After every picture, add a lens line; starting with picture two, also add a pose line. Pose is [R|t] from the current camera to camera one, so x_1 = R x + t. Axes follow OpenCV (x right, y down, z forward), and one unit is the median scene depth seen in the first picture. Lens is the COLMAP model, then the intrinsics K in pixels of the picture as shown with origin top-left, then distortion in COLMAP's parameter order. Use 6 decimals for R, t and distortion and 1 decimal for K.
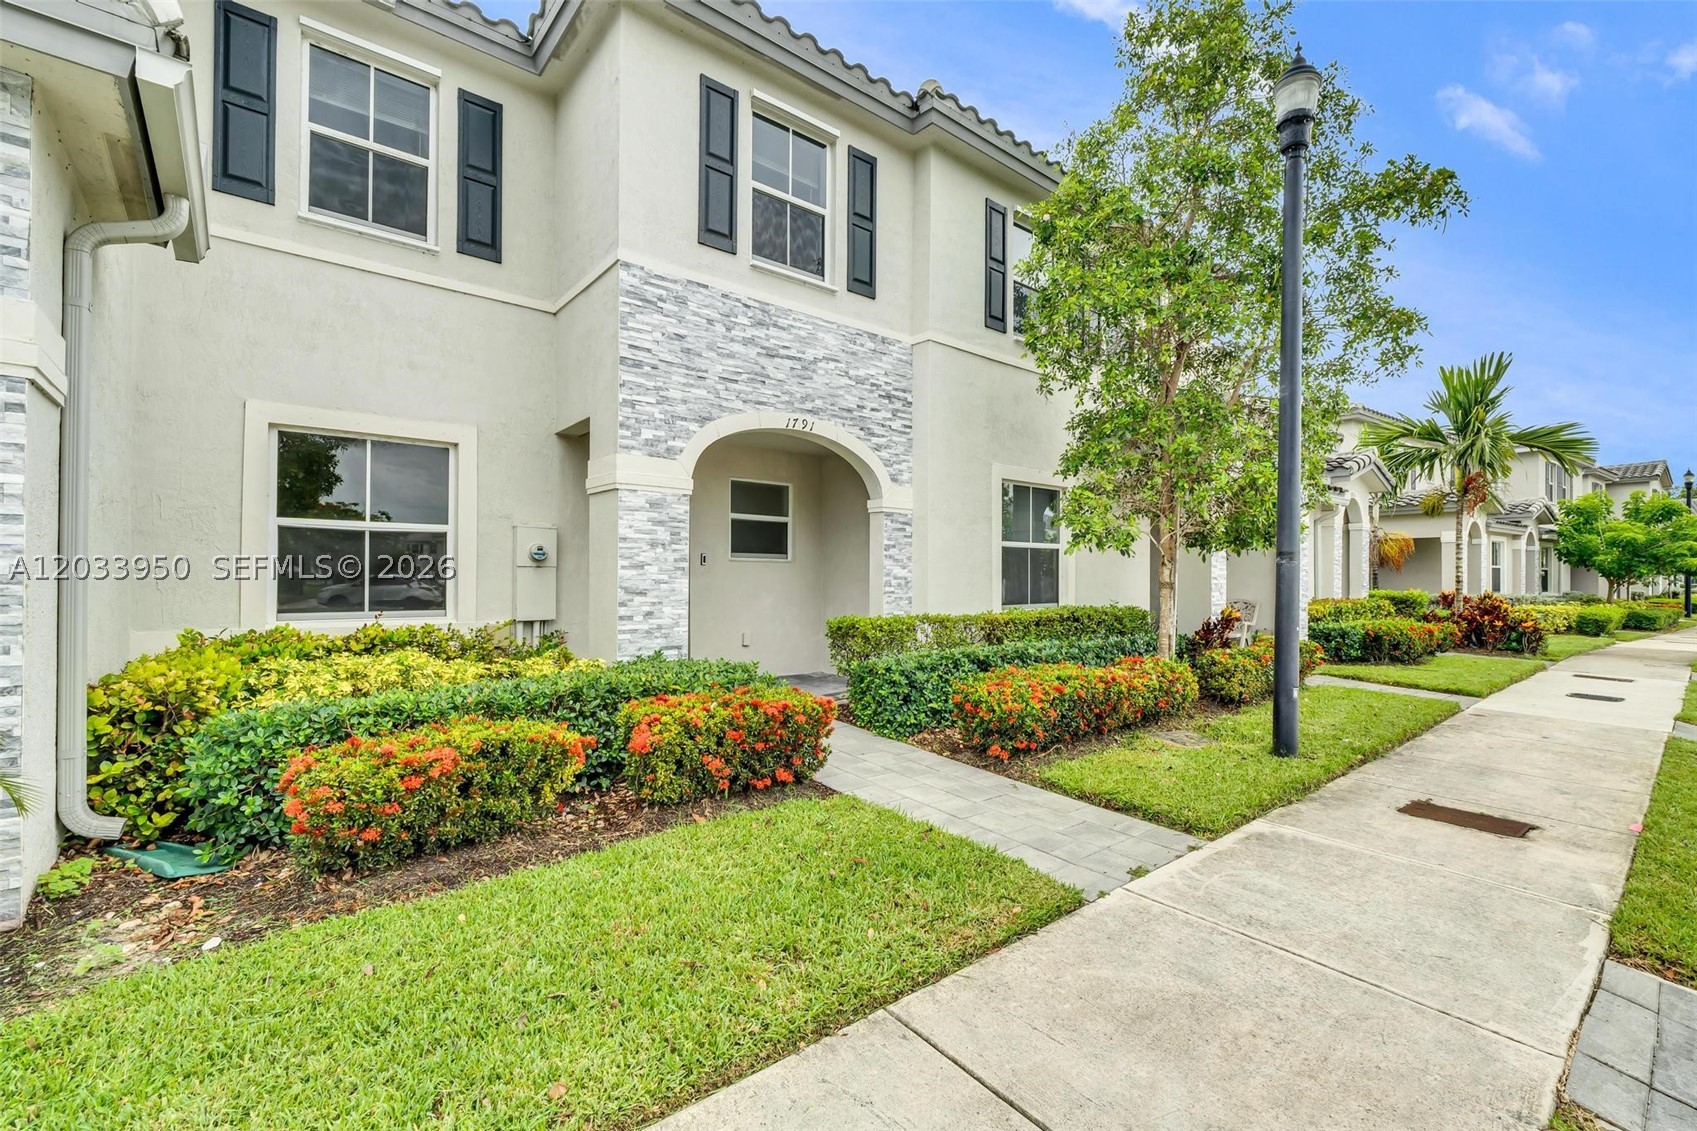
lens RADIAL K [[731.2, 0, 848.0], [0, 731.2, 568.1], [0, 0, 1]] dist [-0.004487, -0.000516]
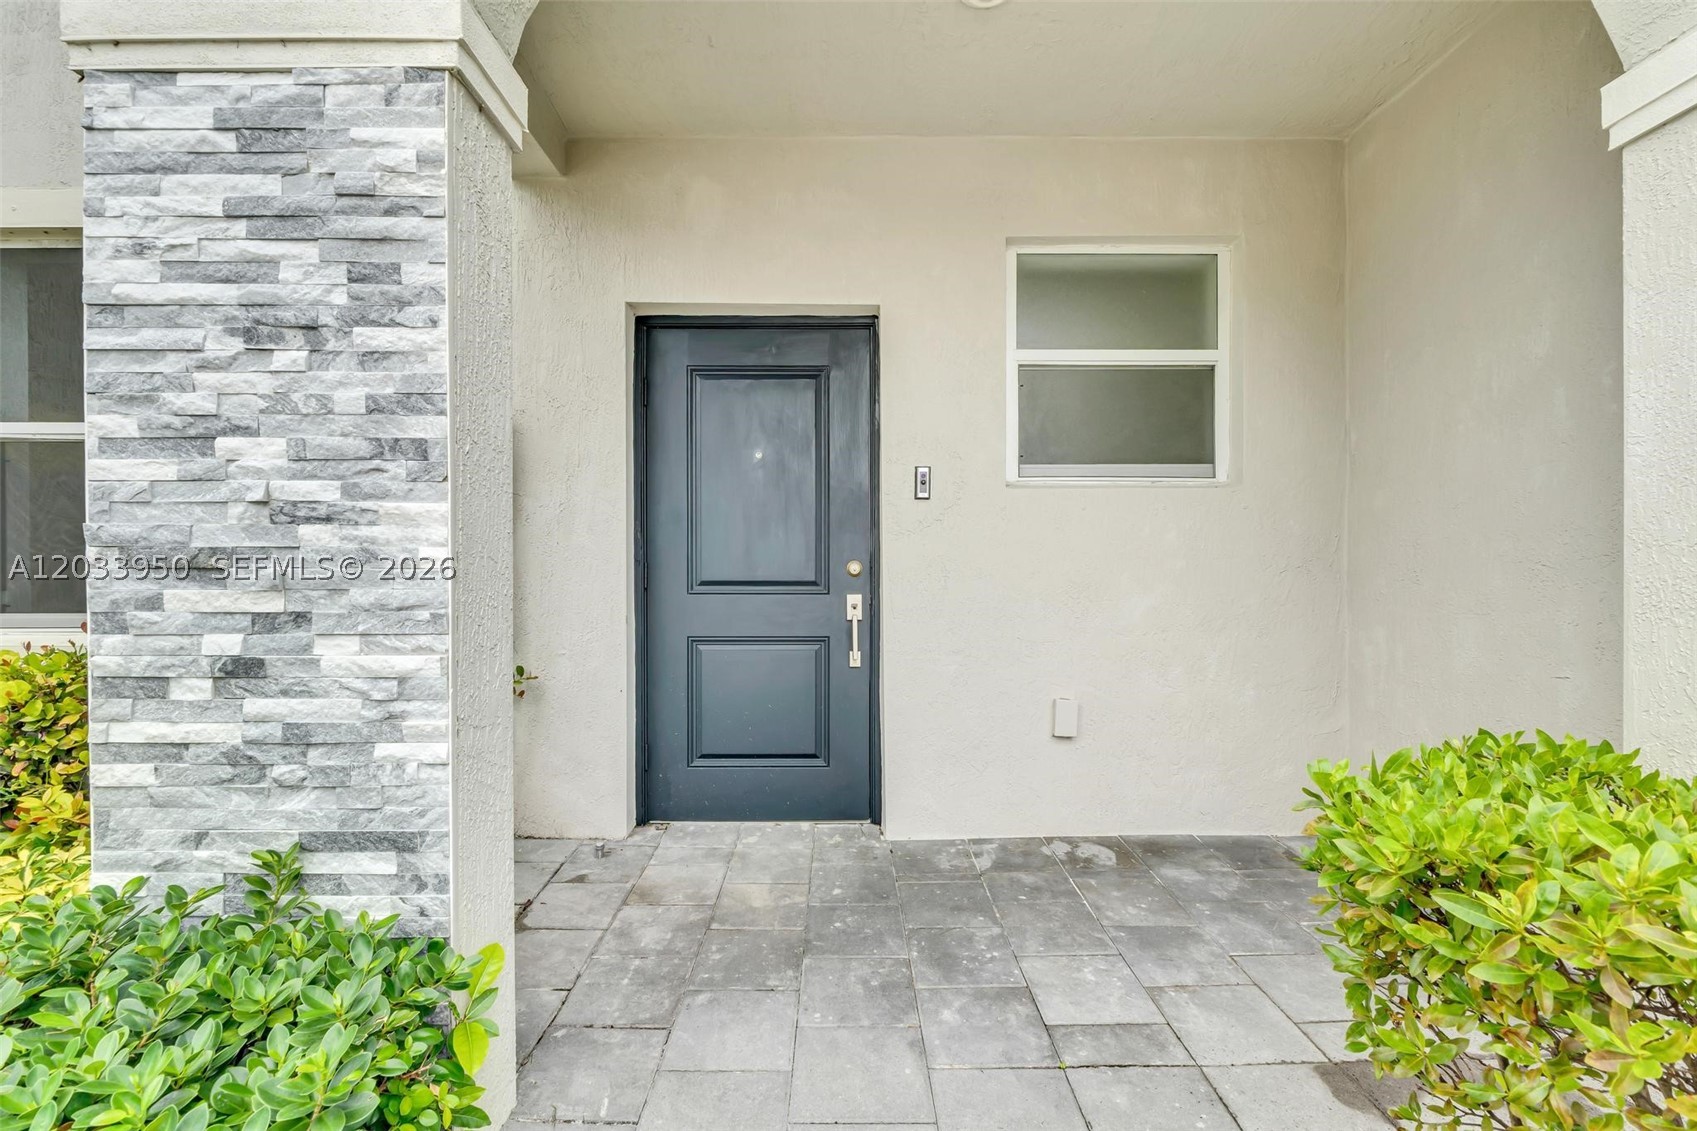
lens RADIAL K [[731.2, 0, 849.2], [0, 731.2, 569.0], [0, 0, 1]] dist [-0.004487, -0.000516]
pose [[0.775601, -0.003197, -0.631216, -0.010757], [0.008072, 0.999956, 0.004854, 0.034312], [0.631172, -0.008860, 0.775592, 0.941631]]
